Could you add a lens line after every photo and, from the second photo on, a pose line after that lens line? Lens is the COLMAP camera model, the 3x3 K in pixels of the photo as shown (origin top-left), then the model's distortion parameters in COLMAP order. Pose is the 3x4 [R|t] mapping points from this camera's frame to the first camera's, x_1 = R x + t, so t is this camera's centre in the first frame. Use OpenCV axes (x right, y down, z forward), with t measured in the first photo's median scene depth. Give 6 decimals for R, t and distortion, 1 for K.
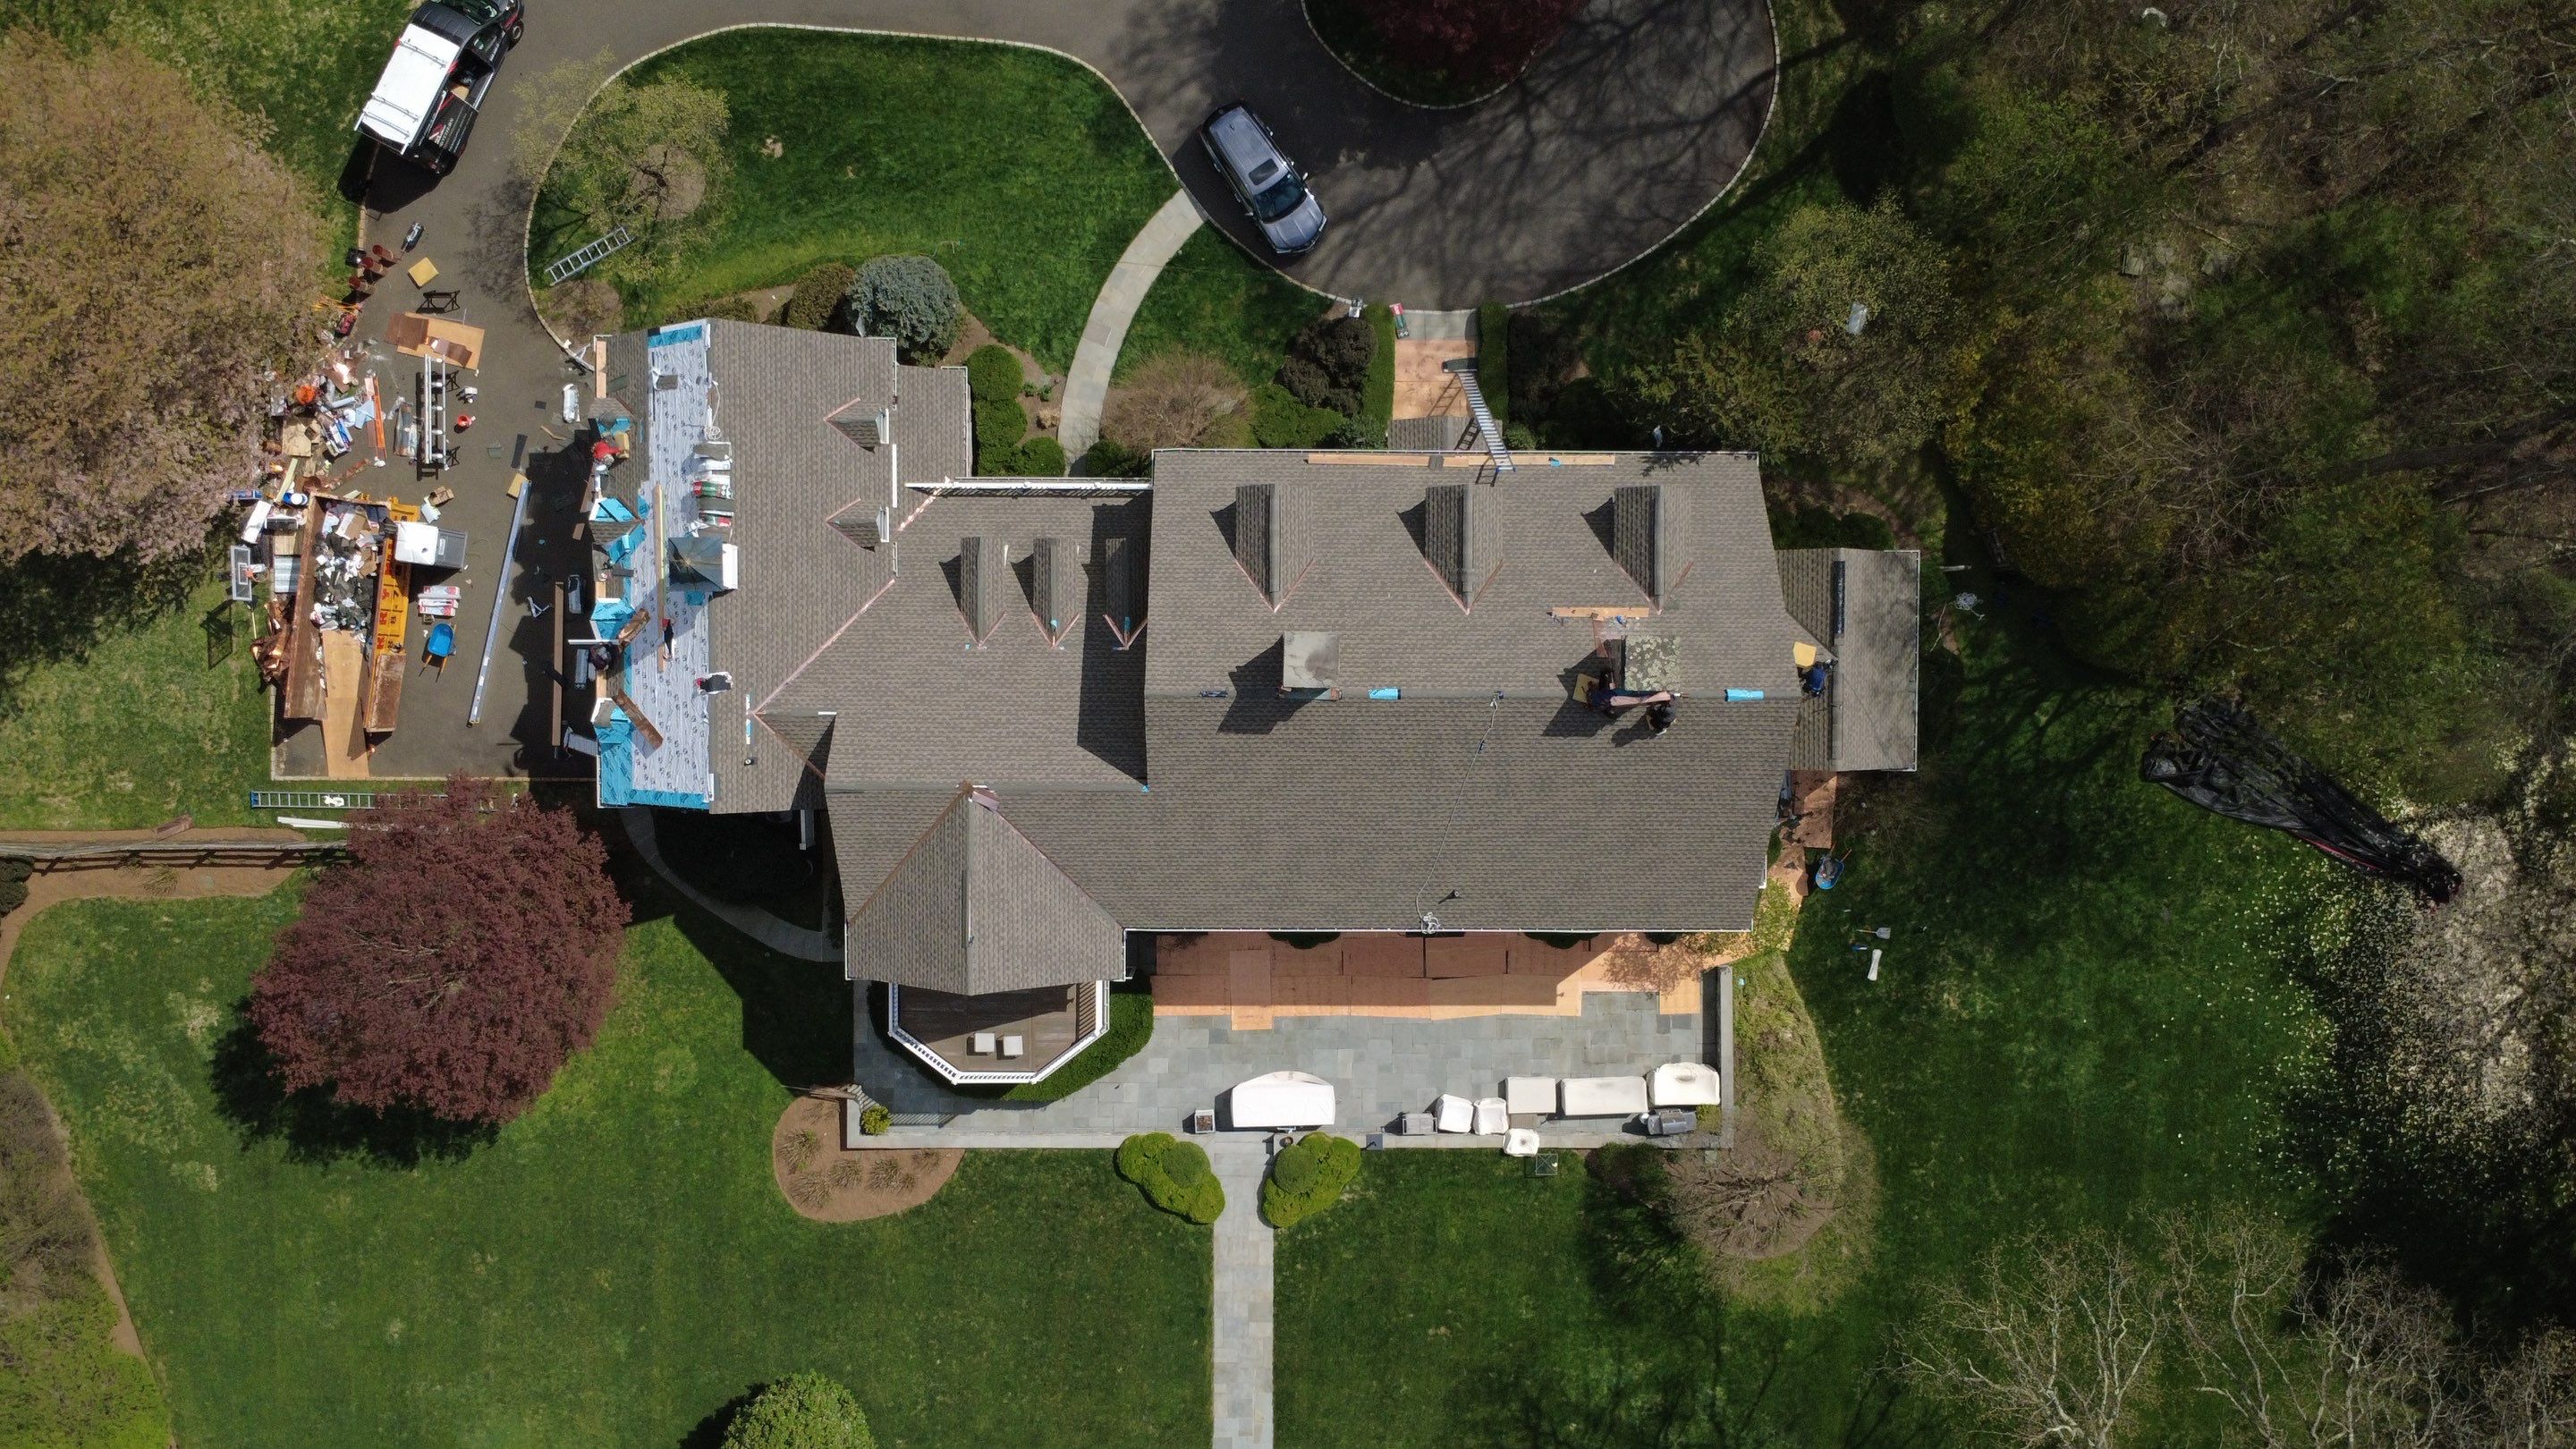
lens RADIAL K [[1877.8, 0, 1283.8], [0, 1877.8, 725.4], [0, 0, 1]] dist [-0.005917, 0.006038]
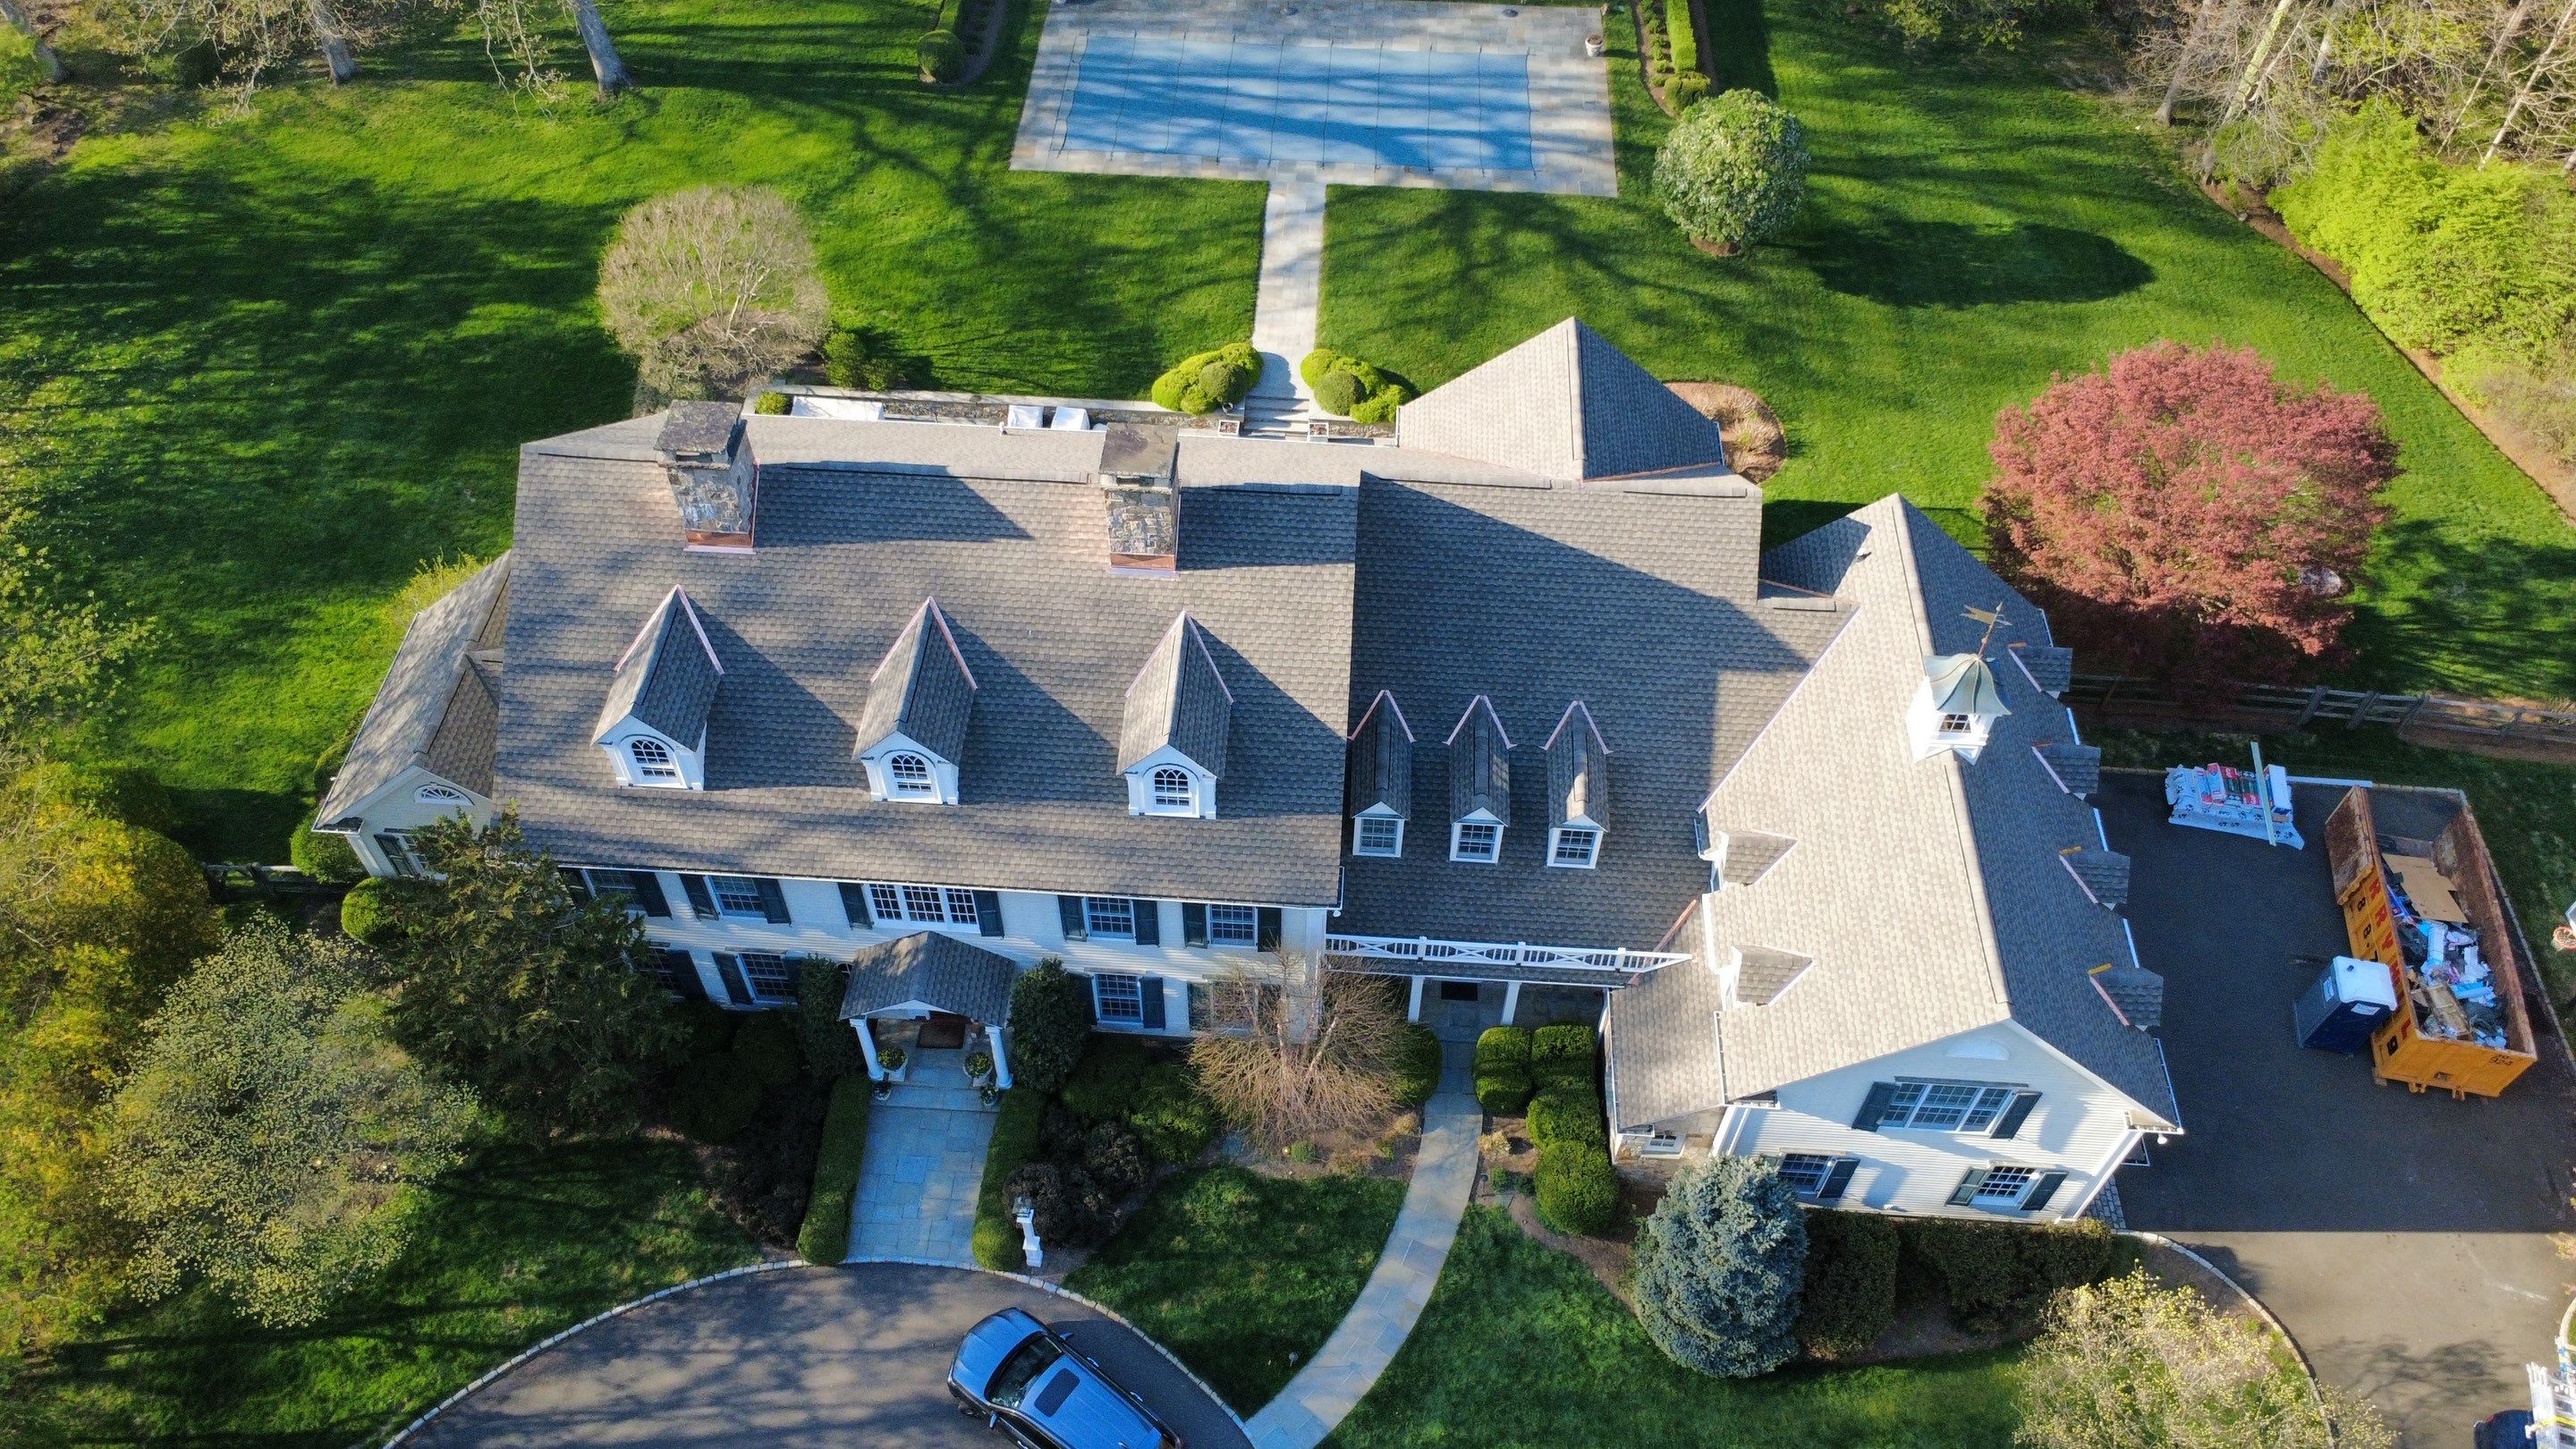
lens RADIAL K [[1877.8, 0, 1292.1], [0, 1877.8, 728.6], [0, 0, 1]] dist [-0.005917, 0.006038]
pose [[-0.998217, -0.057616, 0.015604, -0.052442], [0.055176, -0.790885, 0.609473, -0.464148], [-0.022774, 0.609247, 0.792653, 0.361169]]
